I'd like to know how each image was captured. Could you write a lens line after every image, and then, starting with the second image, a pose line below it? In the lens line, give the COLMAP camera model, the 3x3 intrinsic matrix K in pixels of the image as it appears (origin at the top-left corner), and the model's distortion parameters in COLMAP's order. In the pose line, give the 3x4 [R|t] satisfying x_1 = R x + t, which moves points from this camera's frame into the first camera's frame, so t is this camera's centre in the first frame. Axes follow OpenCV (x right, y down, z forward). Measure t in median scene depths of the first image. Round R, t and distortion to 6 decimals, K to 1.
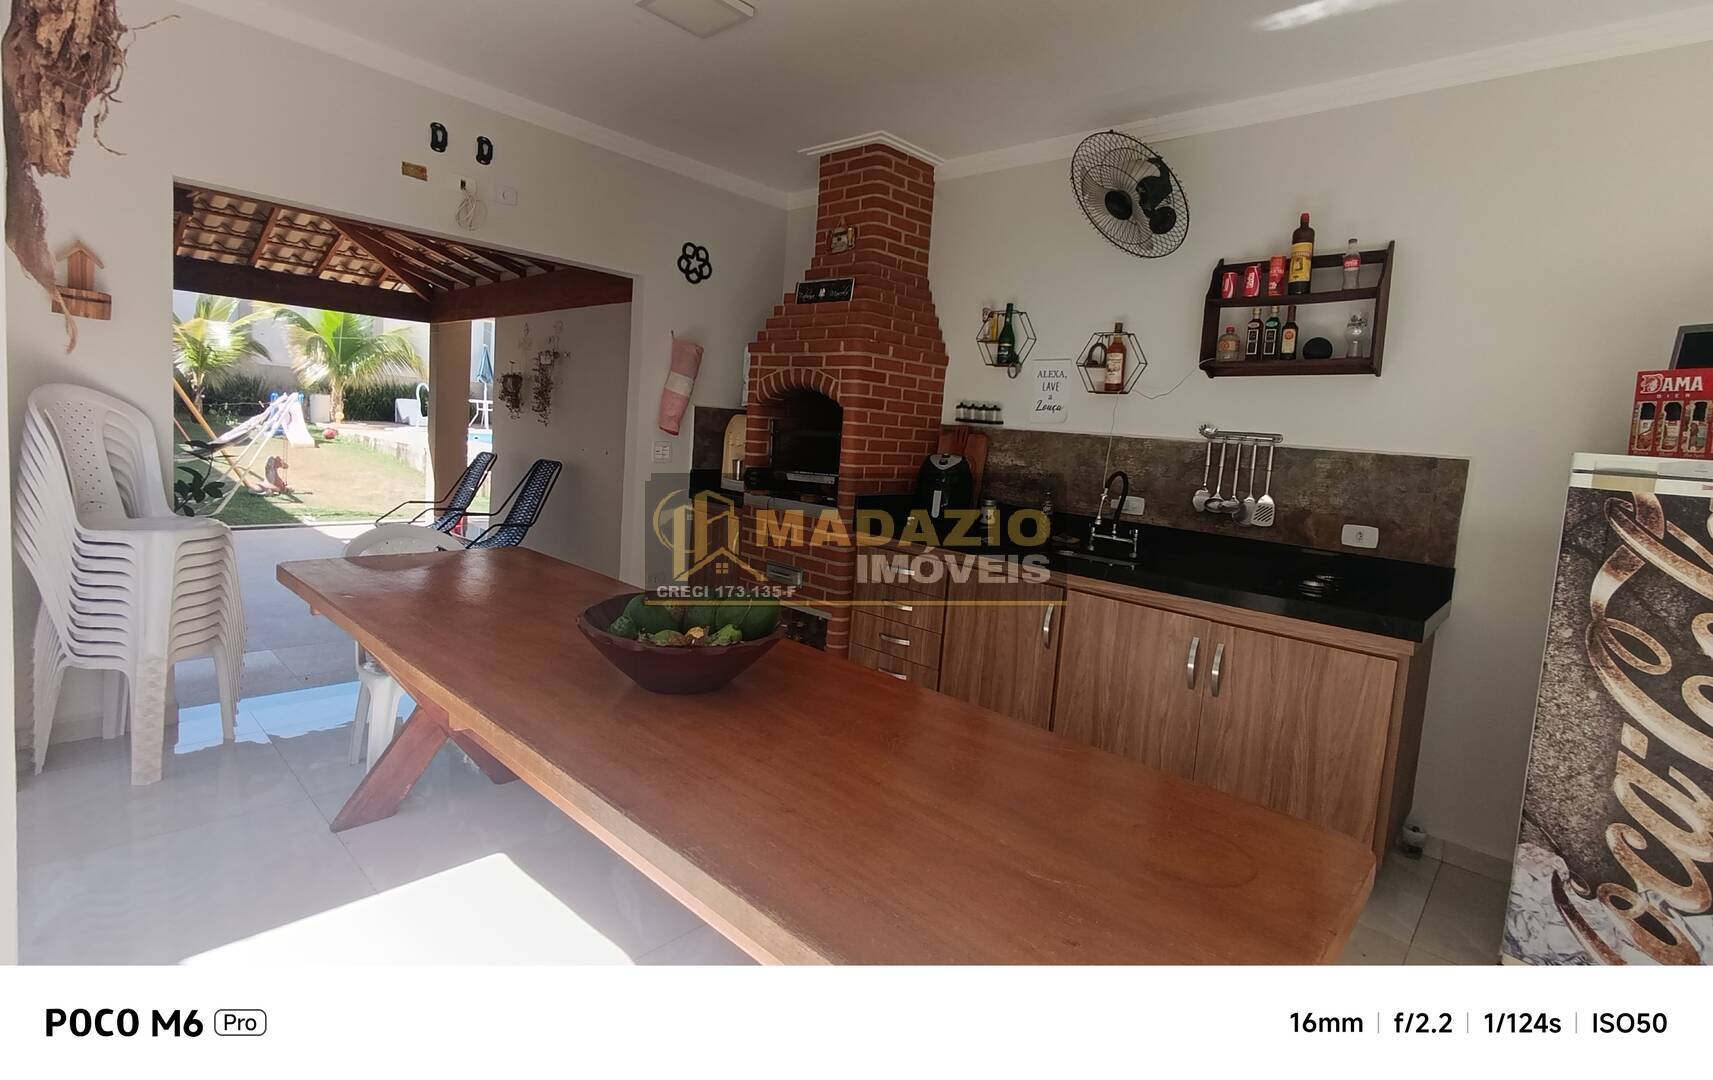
lens RADIAL K [[783.1, 0, 849.6], [0, 783.1, 497.2], [0, 0, 1]] dist [0.003039, 0.000025]
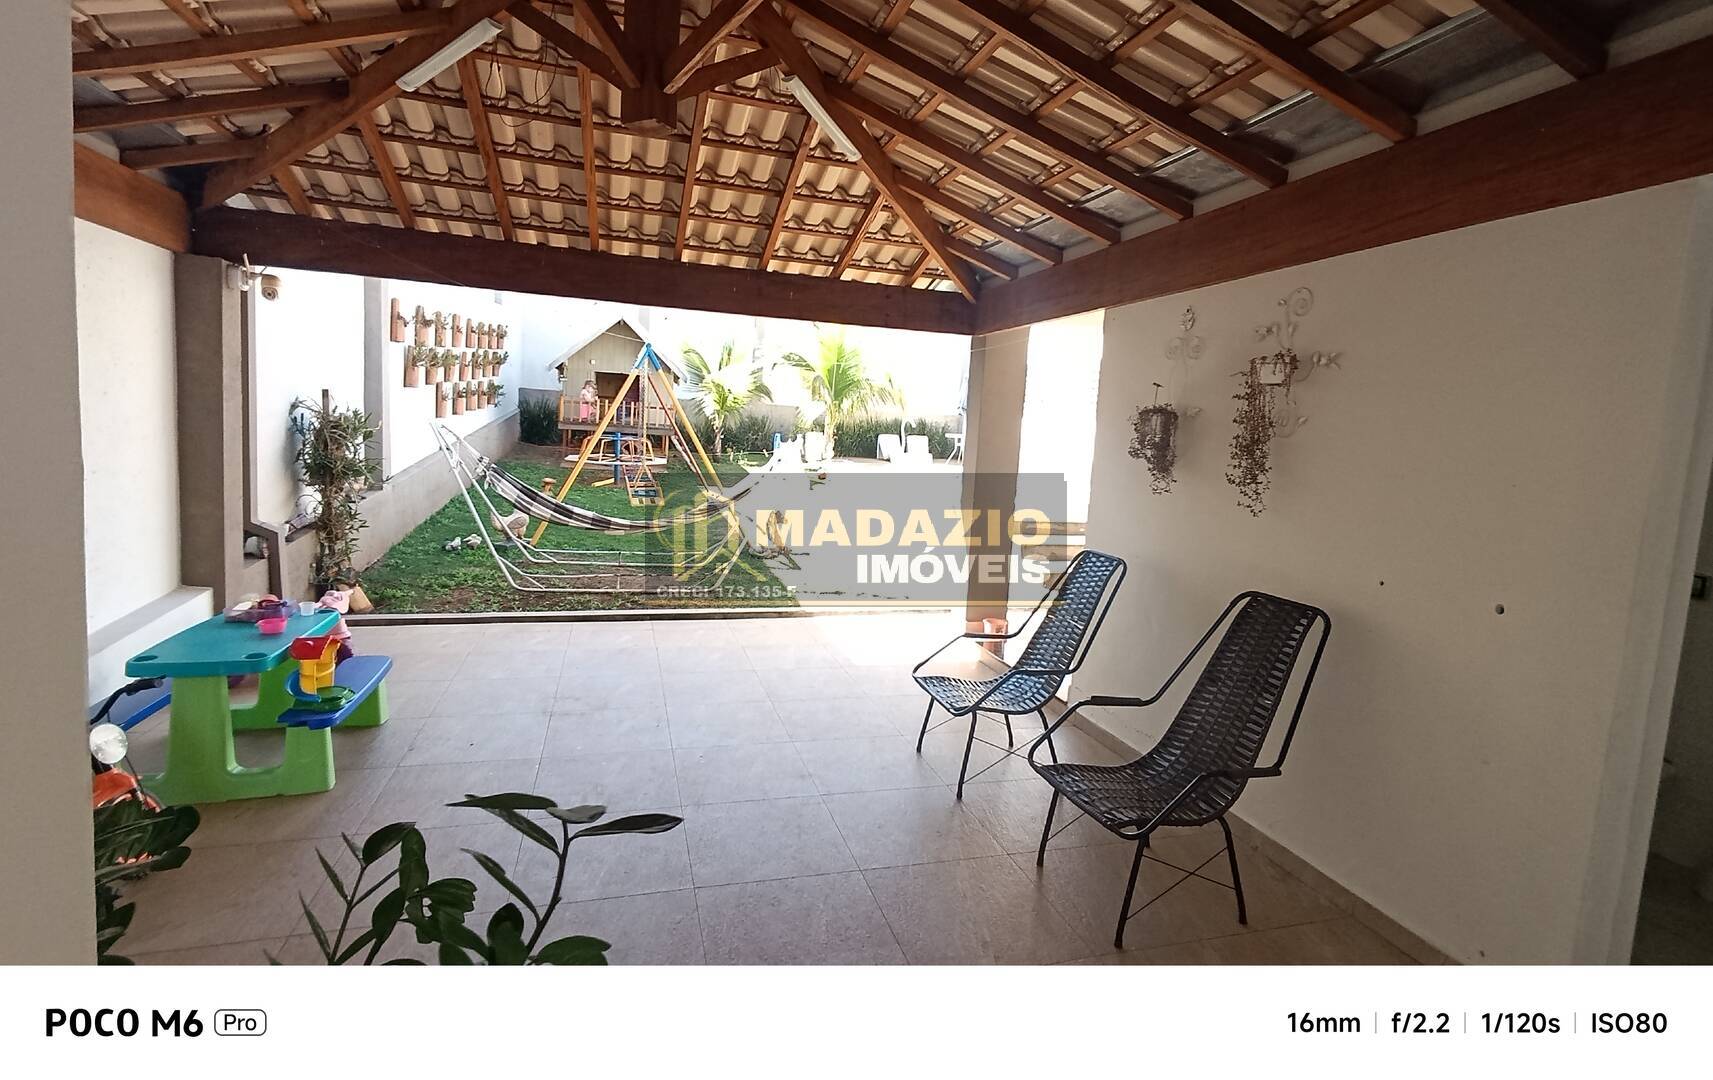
lens RADIAL K [[783.1, 0, 849.6], [0, 783.1, 497.2], [0, 0, 1]] dist [0.003039, 0.000025]
pose [[0.860219, 0.024103, -0.509355, -0.327971], [-0.040621, 0.998947, -0.021331, -0.075637], [0.508304, 0.039039, 0.860292, 0.437027]]
